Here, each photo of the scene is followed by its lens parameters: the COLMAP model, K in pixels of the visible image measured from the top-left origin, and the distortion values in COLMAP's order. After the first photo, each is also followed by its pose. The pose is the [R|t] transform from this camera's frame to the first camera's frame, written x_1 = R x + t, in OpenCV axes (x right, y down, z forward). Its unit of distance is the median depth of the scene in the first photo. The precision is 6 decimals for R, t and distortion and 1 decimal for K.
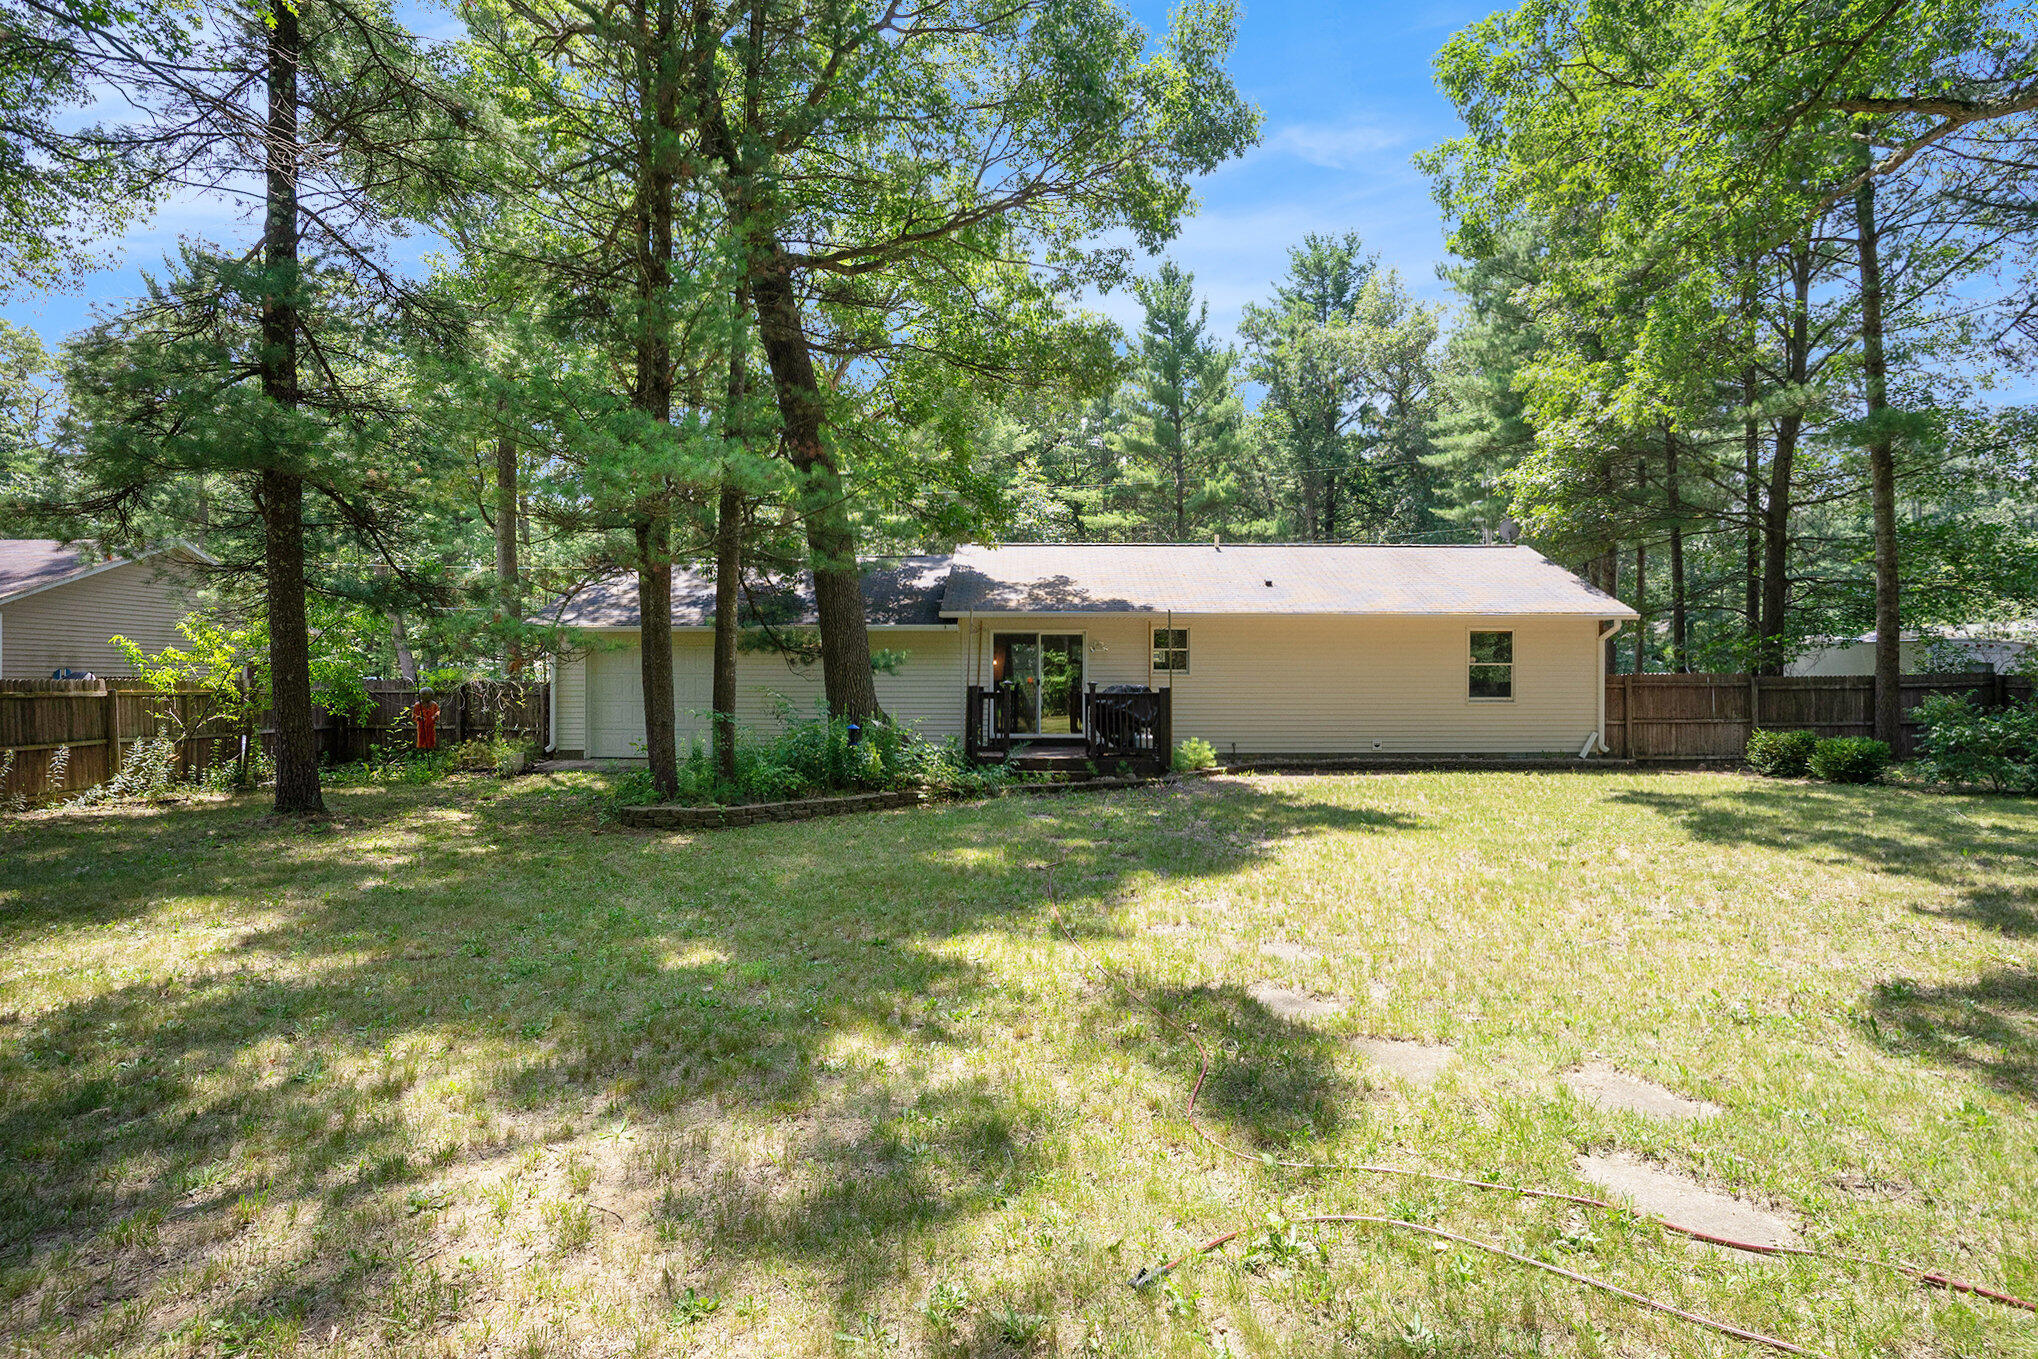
lens RADIAL K [[997.6, 0, 1027.2], [0, 997.6, 686.9], [0, 0, 1]] dist [-0.036480, -0.000192]
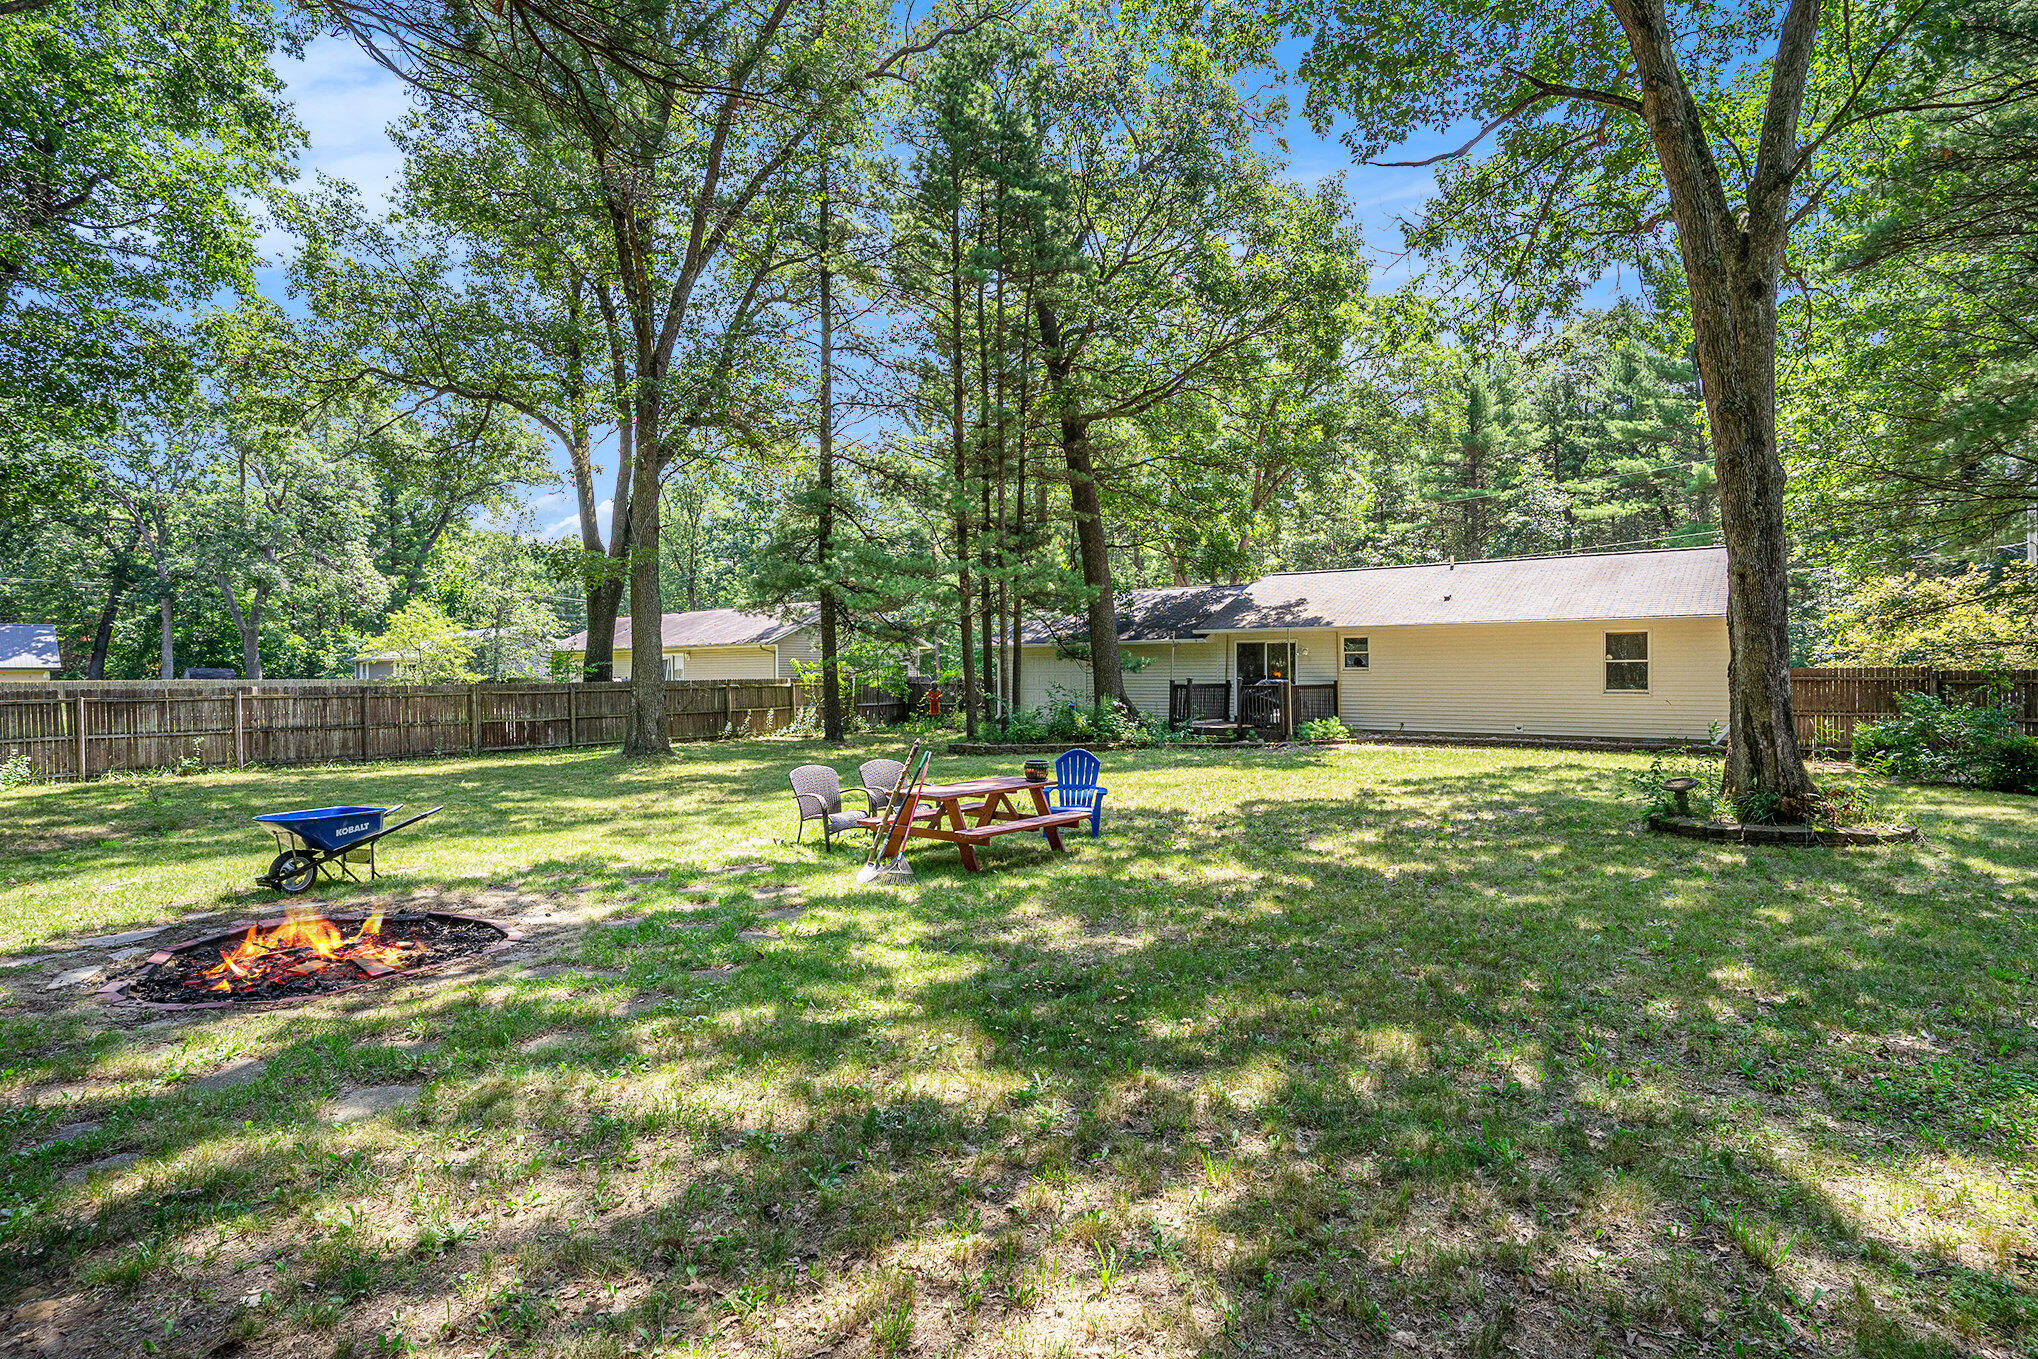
lens RADIAL K [[997.6, 0, 1017.8], [0, 997.6, 678.4], [0, 0, 1]] dist [-0.036480, -0.000192]
pose [[0.787671, -0.003873, -0.616084, 0.615368], [0.001200, 0.999988, -0.004752, 0.002358], [0.616095, 0.003003, 0.787666, -0.326161]]
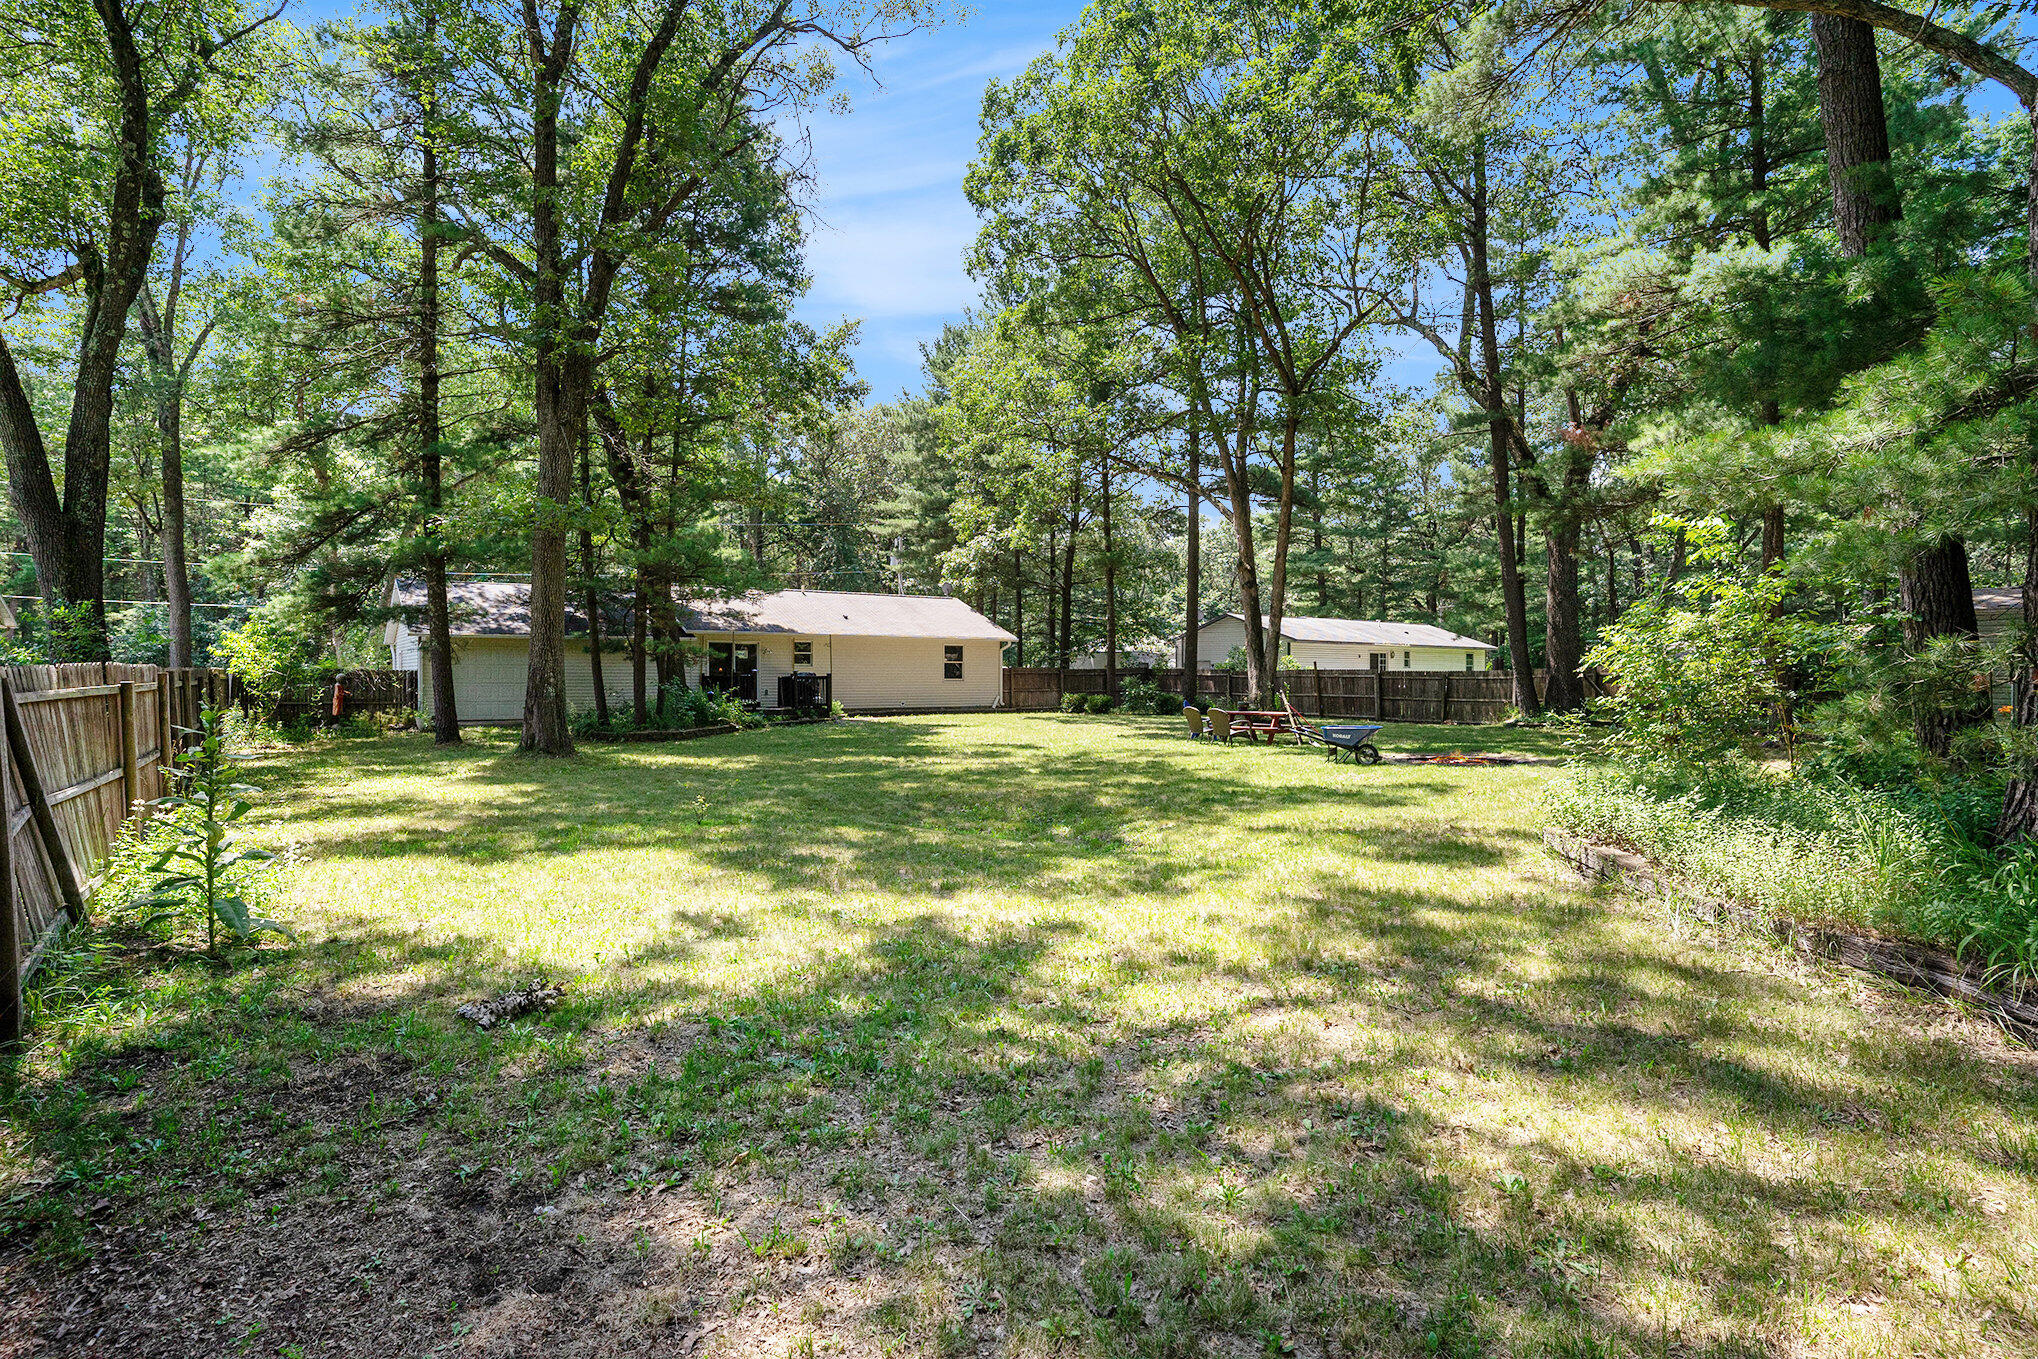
lens RADIAL K [[997.6, 0, 1017.8], [0, 997.6, 683.0], [0, 0, 1]] dist [-0.036480, -0.000192]
pose [[0.802757, -0.006254, 0.596274, -0.611433], [0.006485, 0.999977, 0.001757, 0.015945], [-0.596271, 0.002457, 0.802779, -0.667061]]
